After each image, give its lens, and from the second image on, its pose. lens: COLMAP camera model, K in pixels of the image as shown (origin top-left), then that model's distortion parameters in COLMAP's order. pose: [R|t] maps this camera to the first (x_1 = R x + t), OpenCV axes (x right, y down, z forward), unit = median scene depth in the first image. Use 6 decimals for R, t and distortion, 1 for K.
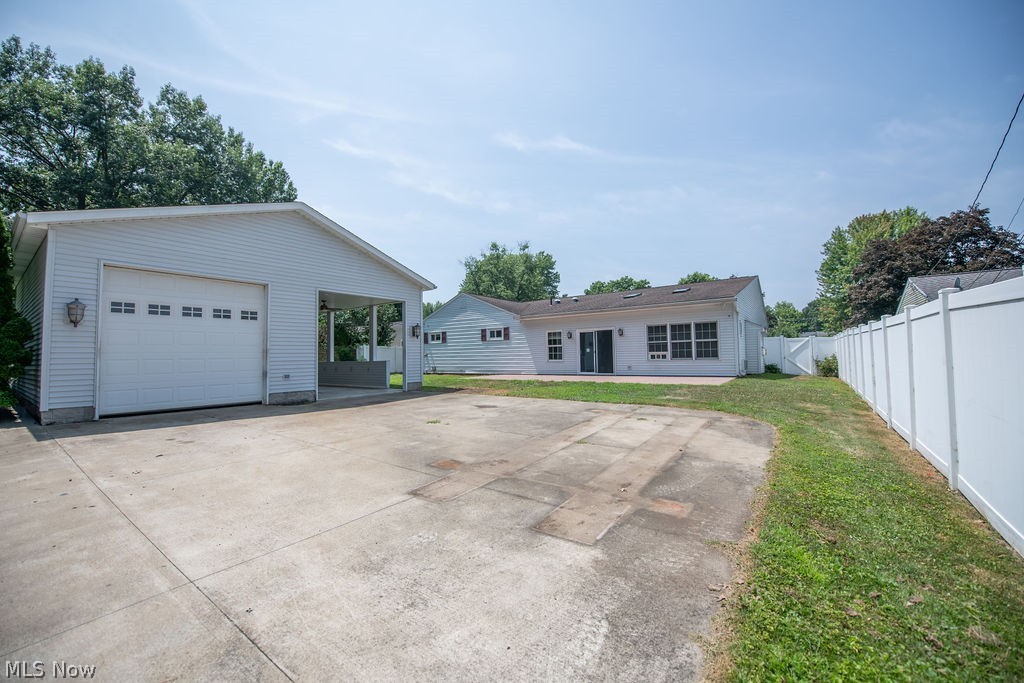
lens RADIAL K [[406.4, 0, 512.4], [0, 406.4, 343.7], [0, 0, 1]] dist [-0.015676, -0.002489]
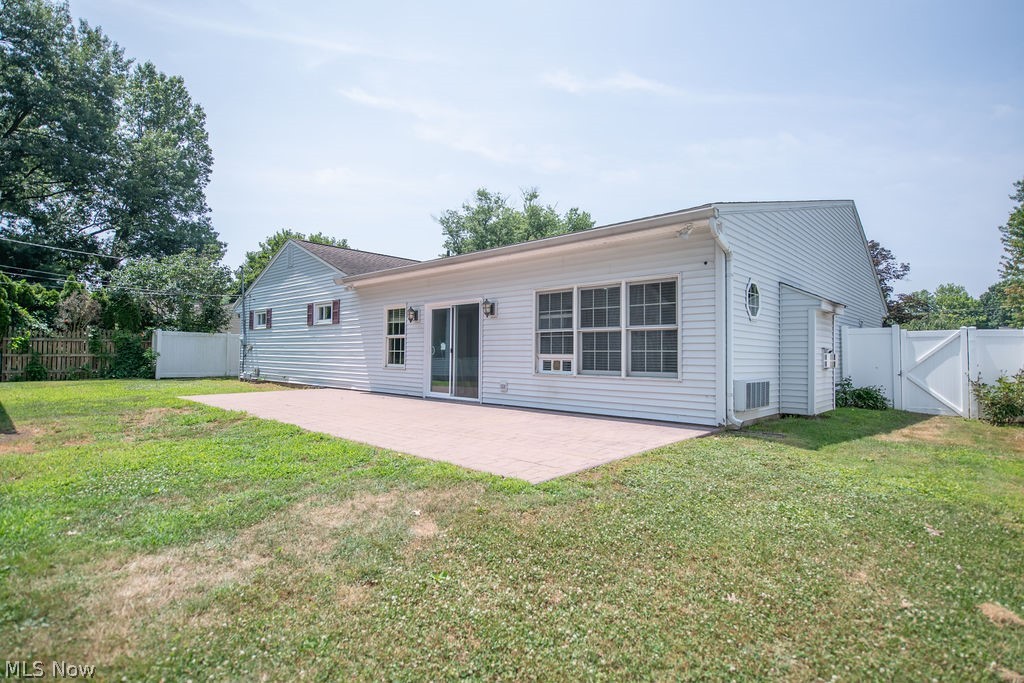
lens RADIAL K [[508.5, 0, 510.6], [0, 508.5, 342.6], [0, 0, 1]] dist [-0.002905, -0.001578]
pose [[0.992067, 0.022616, -0.123659, 0.318681], [-0.021183, 0.999693, 0.012887, 0.001819], [0.123912, -0.010166, 0.992241, 0.391377]]
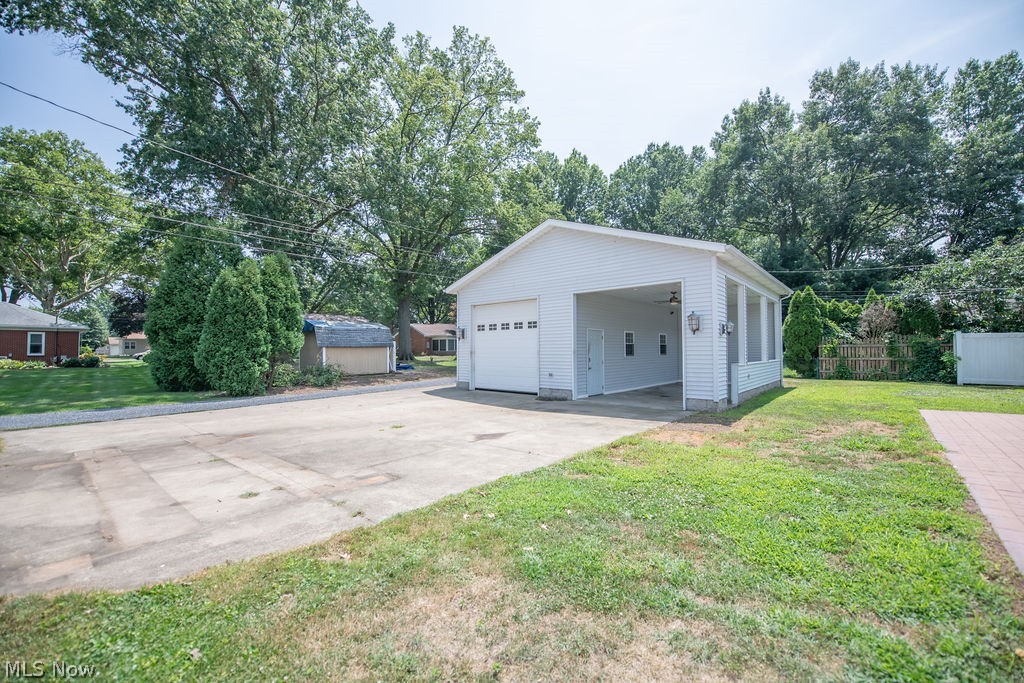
lens RADIAL K [[406.4, 0, 512.9], [0, 406.4, 340.9], [0, 0, 1]] dist [-0.015676, -0.002489]
pose [[-0.099255, -0.007965, -0.995030, 0.320859], [0.038844, 0.999175, -0.011873, -0.003156], [0.994304, -0.039830, -0.098864, 0.542293]]
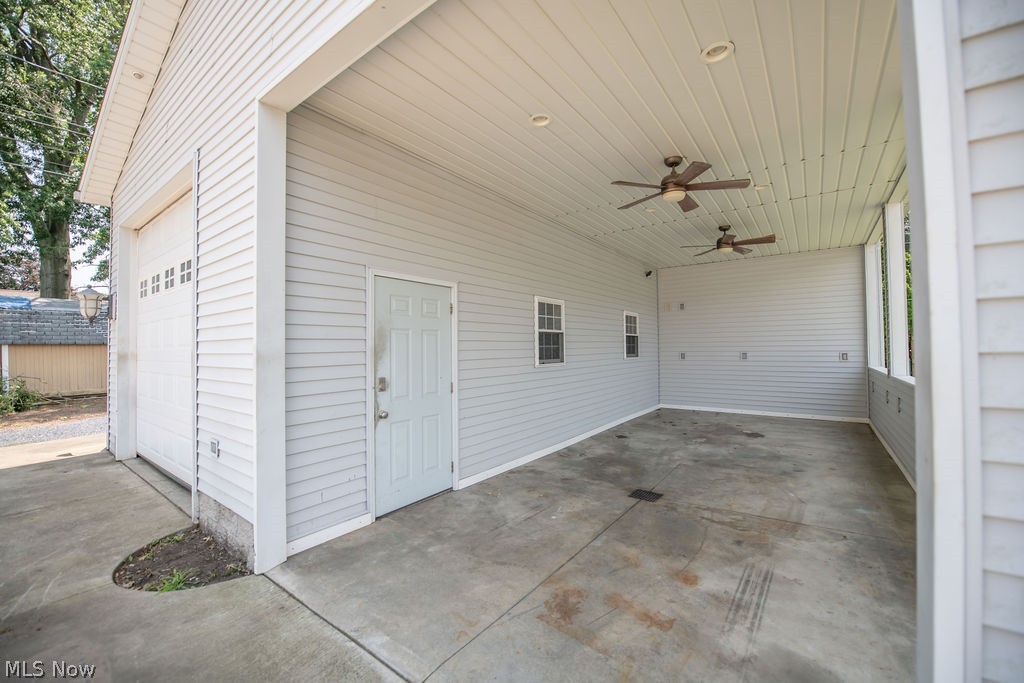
lens RADIAL K [[406.4, 0, 514.2], [0, 406.4, 341.4], [0, 0, 1]] dist [-0.015676, -0.002489]
pose [[-0.012667, 0.002423, -0.999917, -0.144422], [0.043959, 0.999032, 0.001864, 0.006715], [0.998953, -0.043932, -0.012761, 0.656785]]
